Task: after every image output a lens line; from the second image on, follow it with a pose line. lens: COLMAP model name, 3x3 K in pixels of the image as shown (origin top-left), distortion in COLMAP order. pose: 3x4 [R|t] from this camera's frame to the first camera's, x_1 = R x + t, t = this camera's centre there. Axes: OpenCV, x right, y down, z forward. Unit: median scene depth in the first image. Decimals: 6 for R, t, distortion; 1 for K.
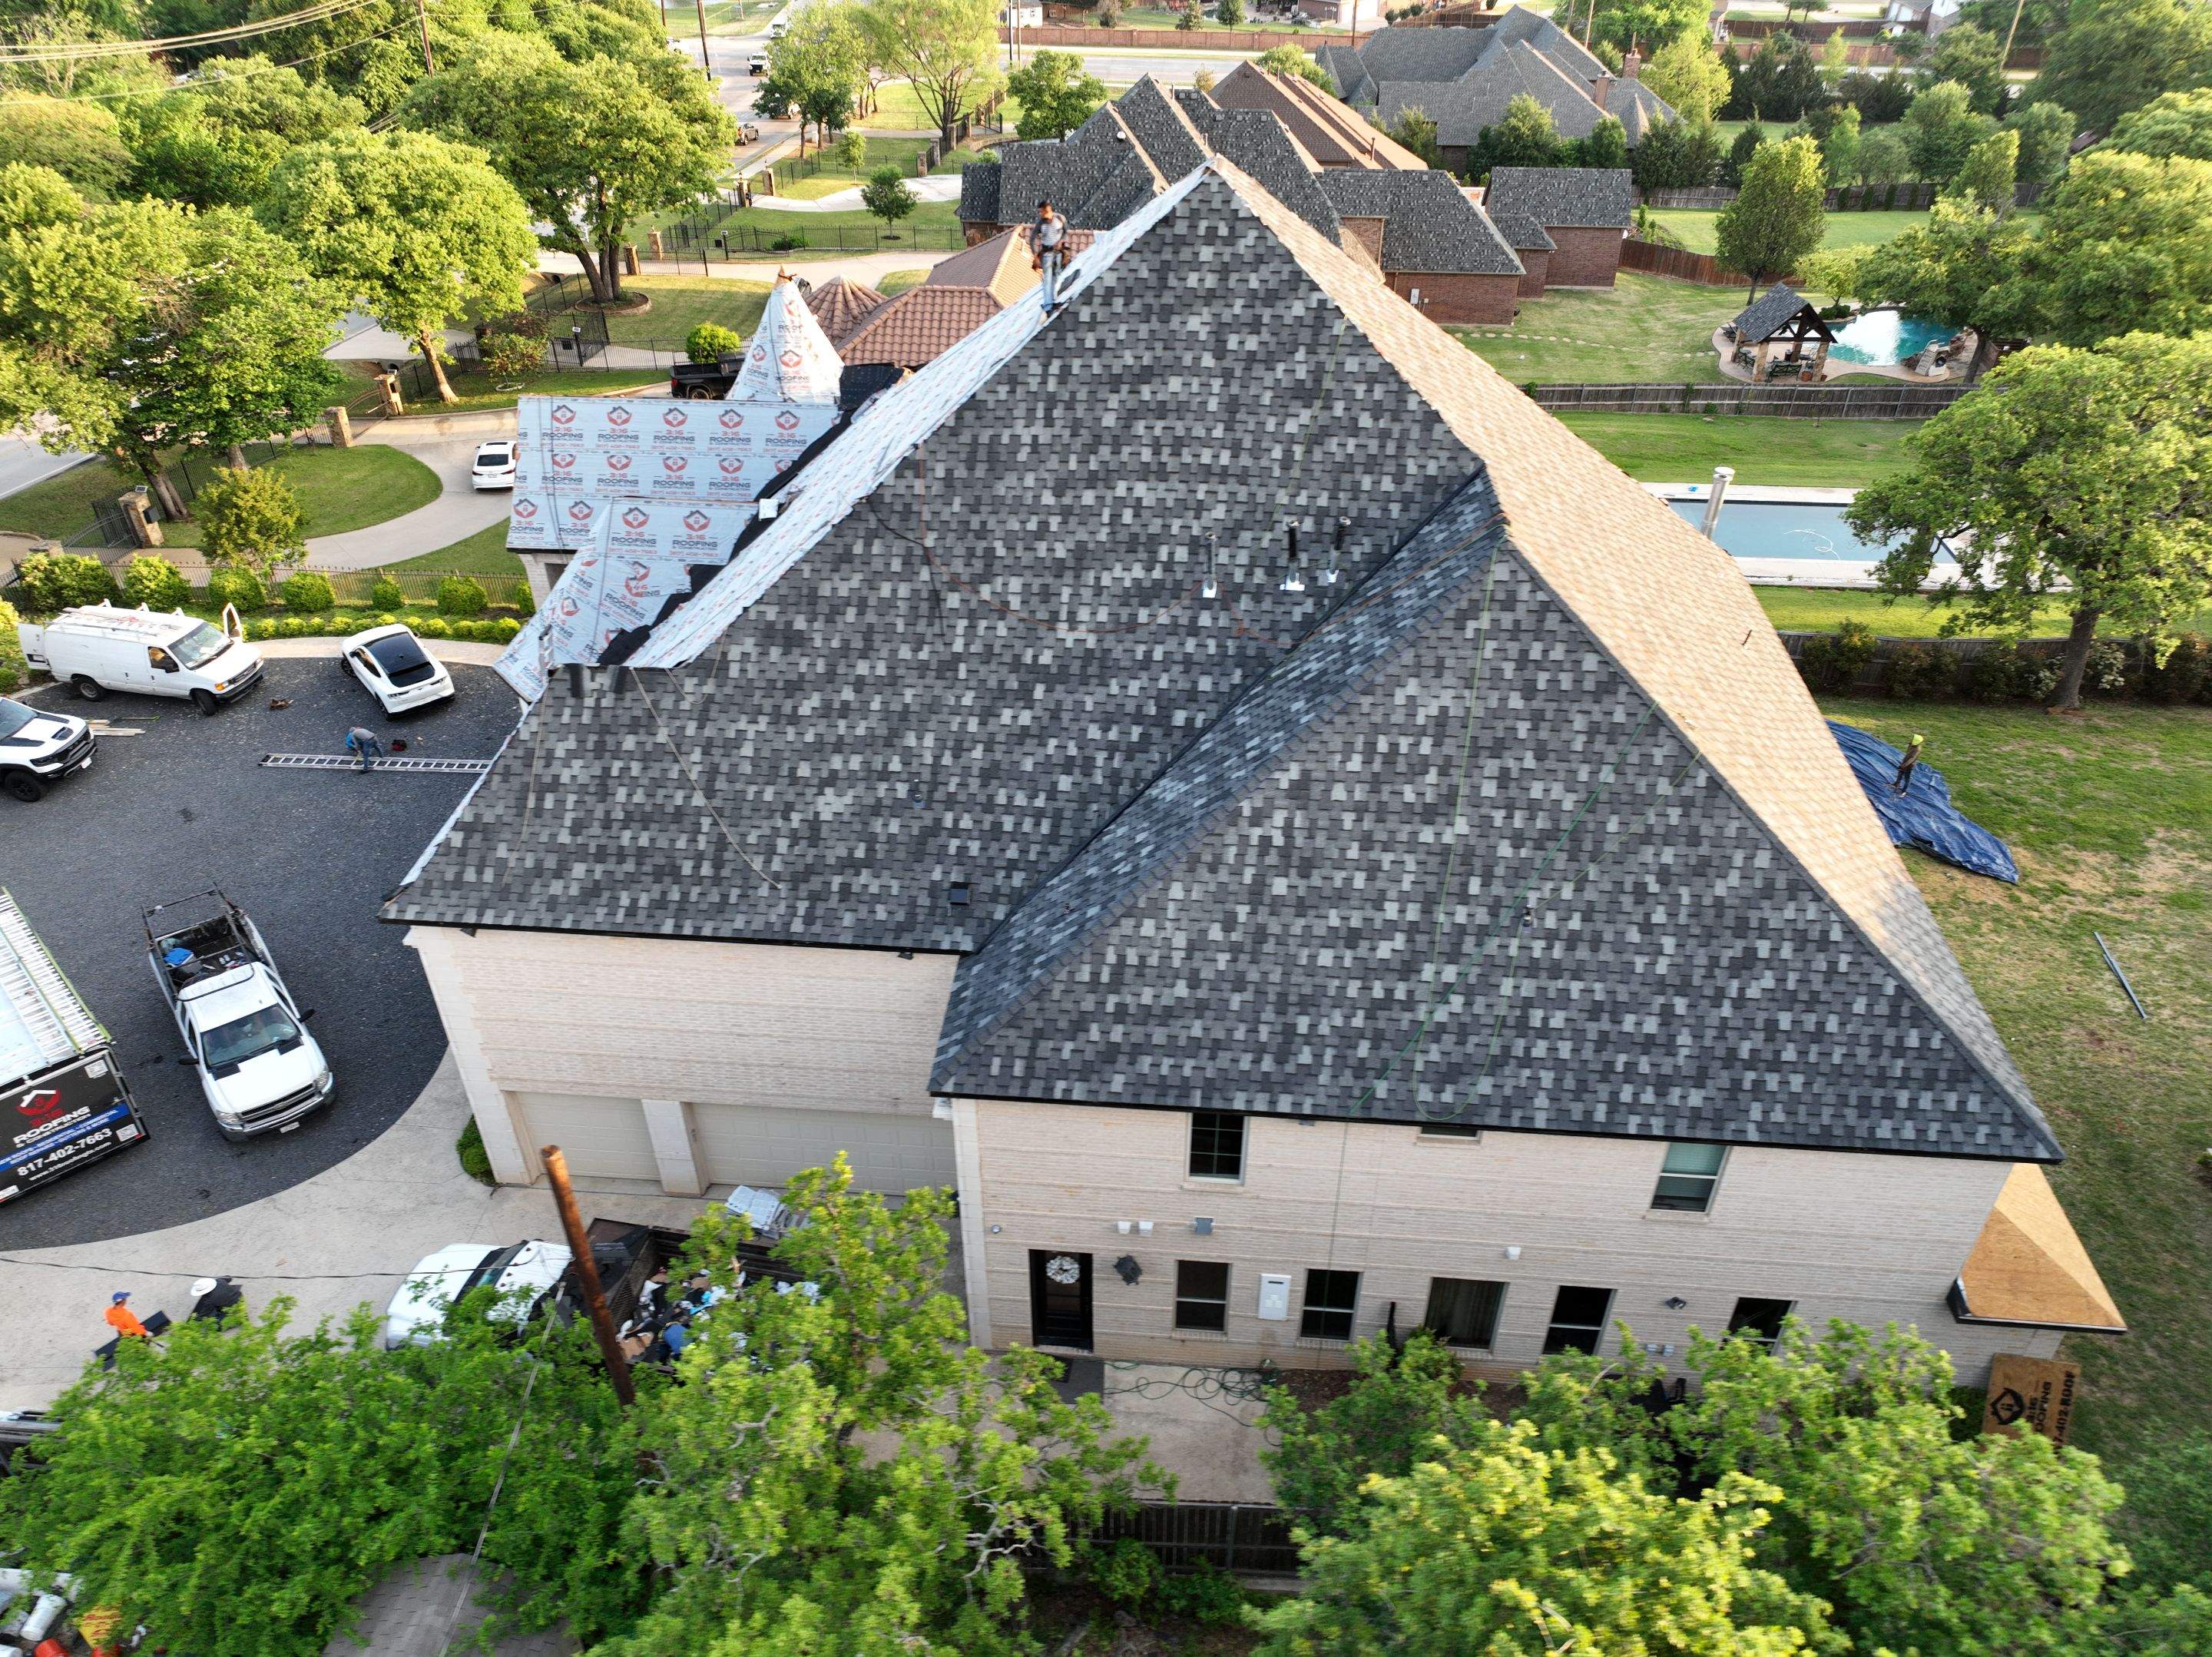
lens RADIAL K [[1552.6, 0, 1112.0], [0, 1552.6, 827.5], [0, 0, 1]] dist [0.003637, 0.014268]
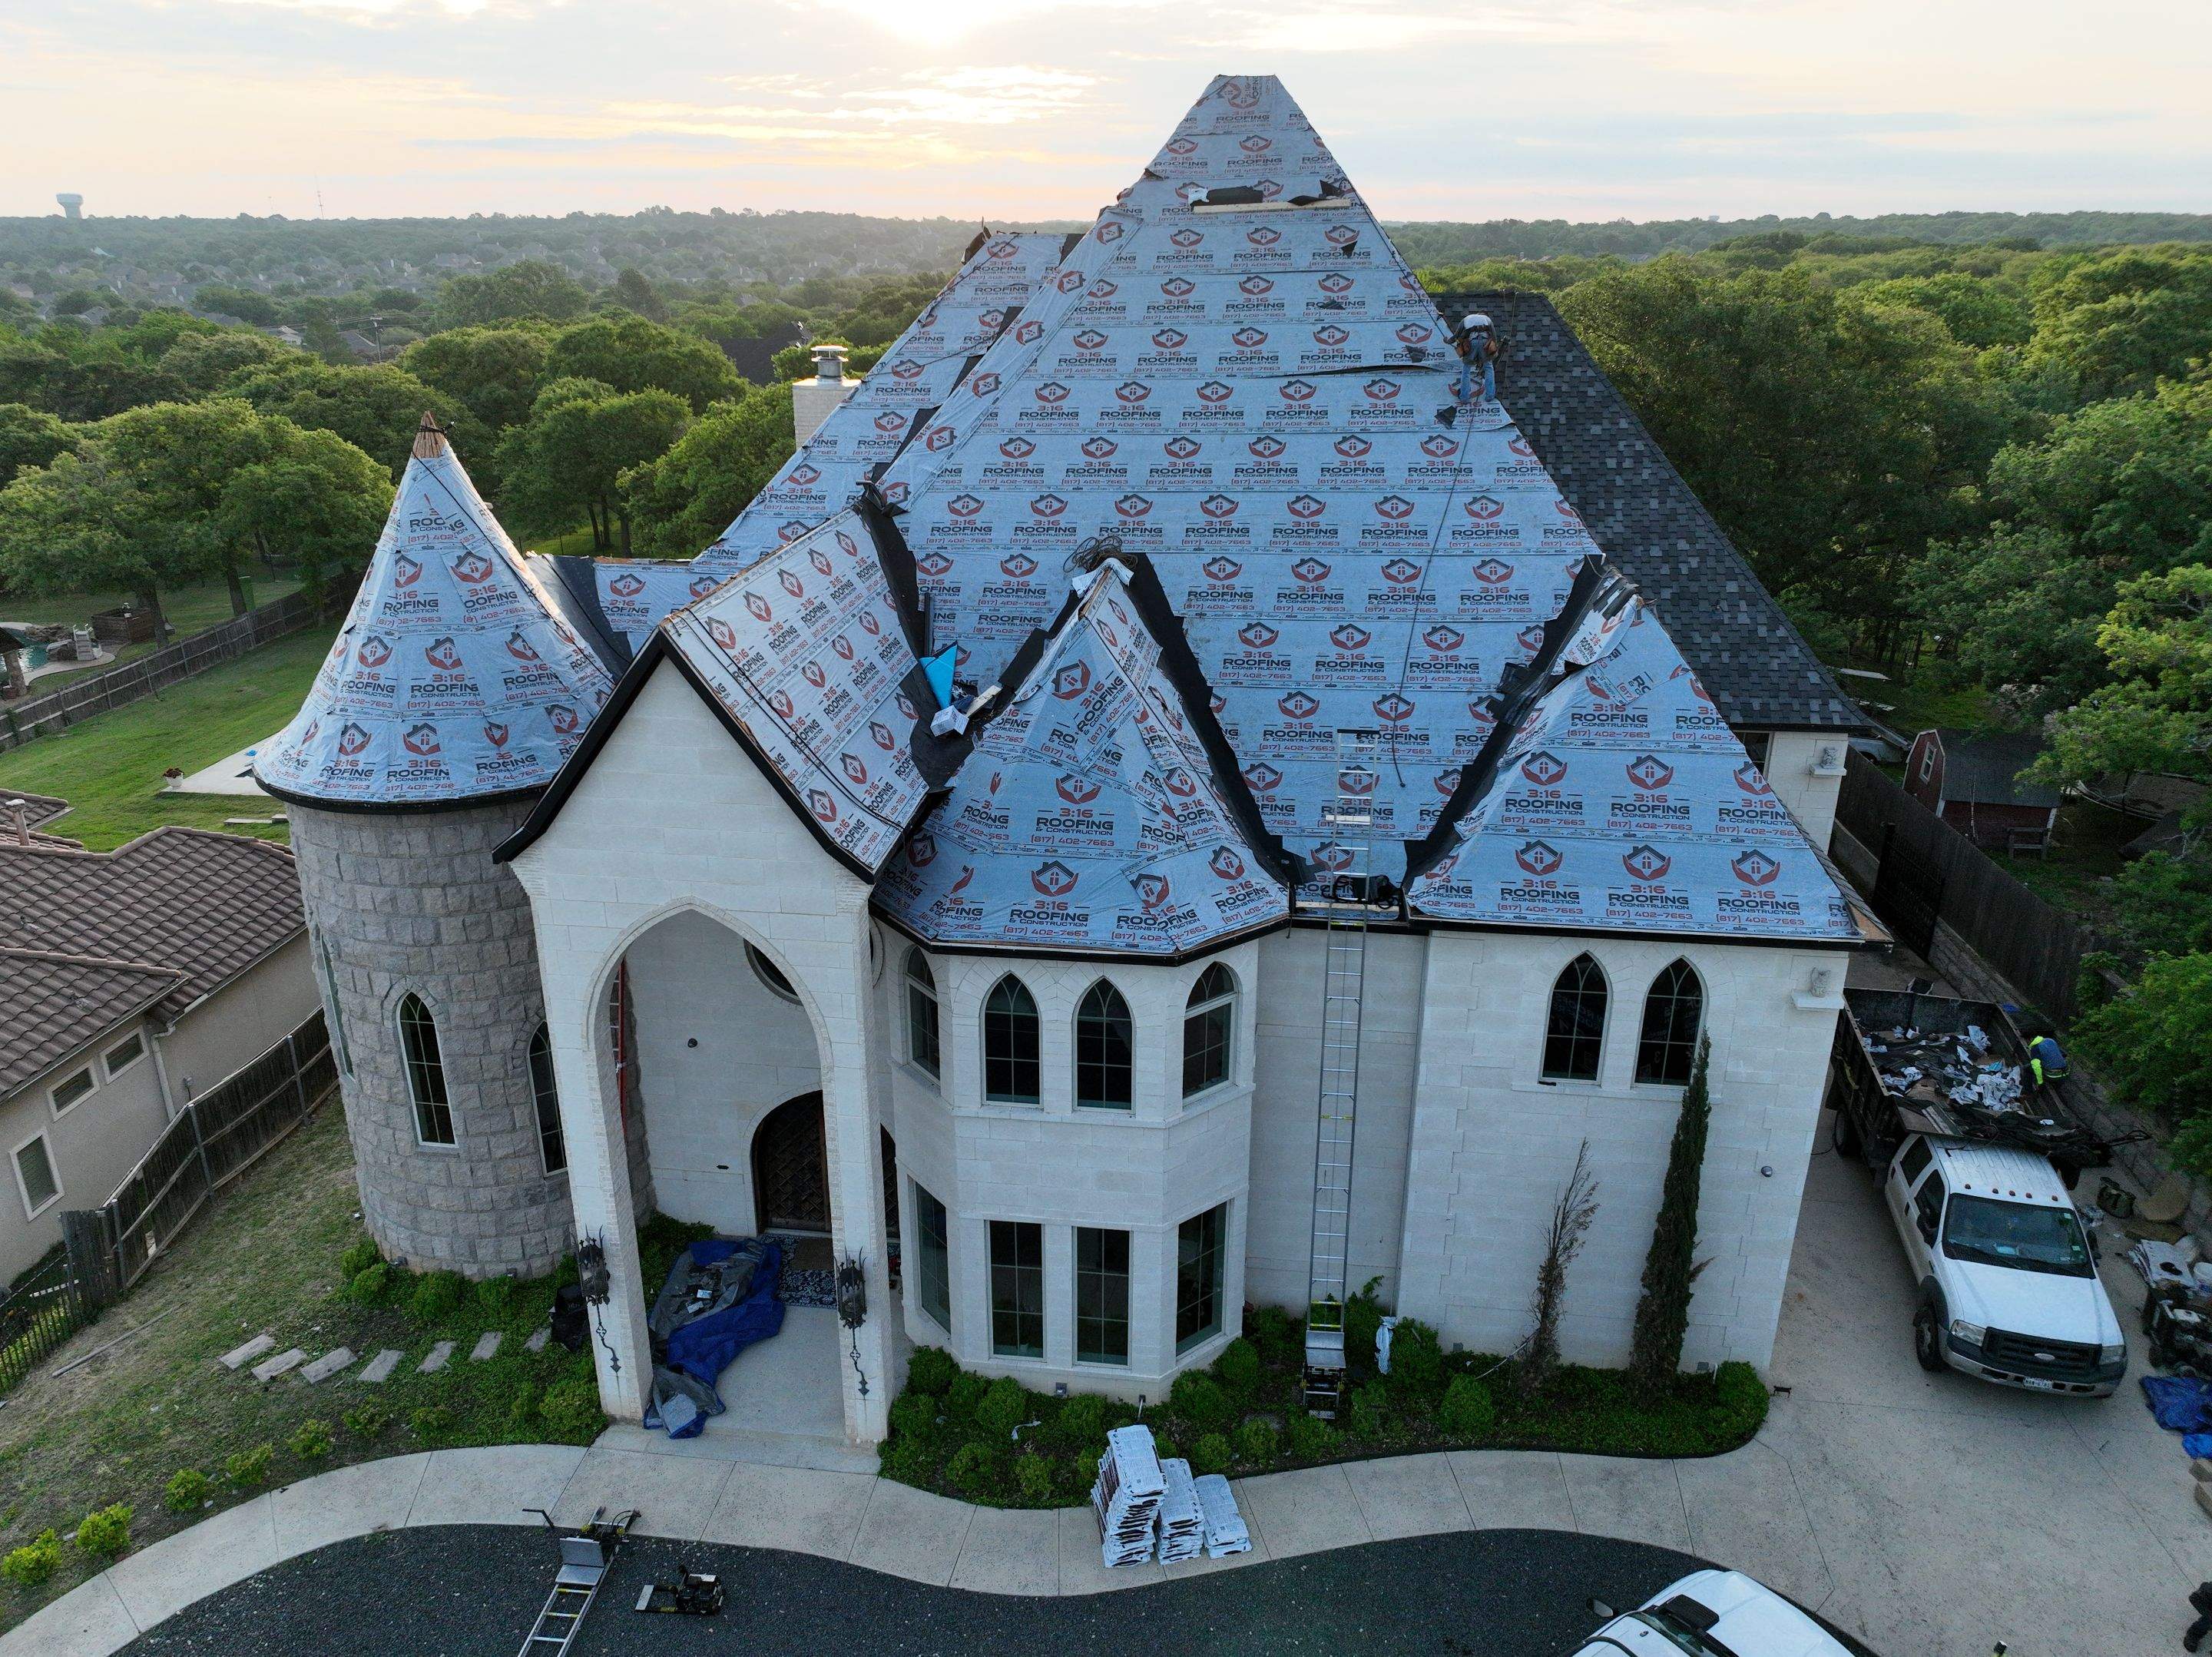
lens RADIAL K [[1552.6, 0, 1106.8], [0, 1552.6, 820.7], [0, 0, 1]] dist [0.003637, 0.014268]
pose [[0.045479, -0.361489, 0.931267, -1.141404], [0.578813, 0.769336, 0.270366, -0.386385], [-0.814191, 0.526733, 0.244223, 1.106395]]
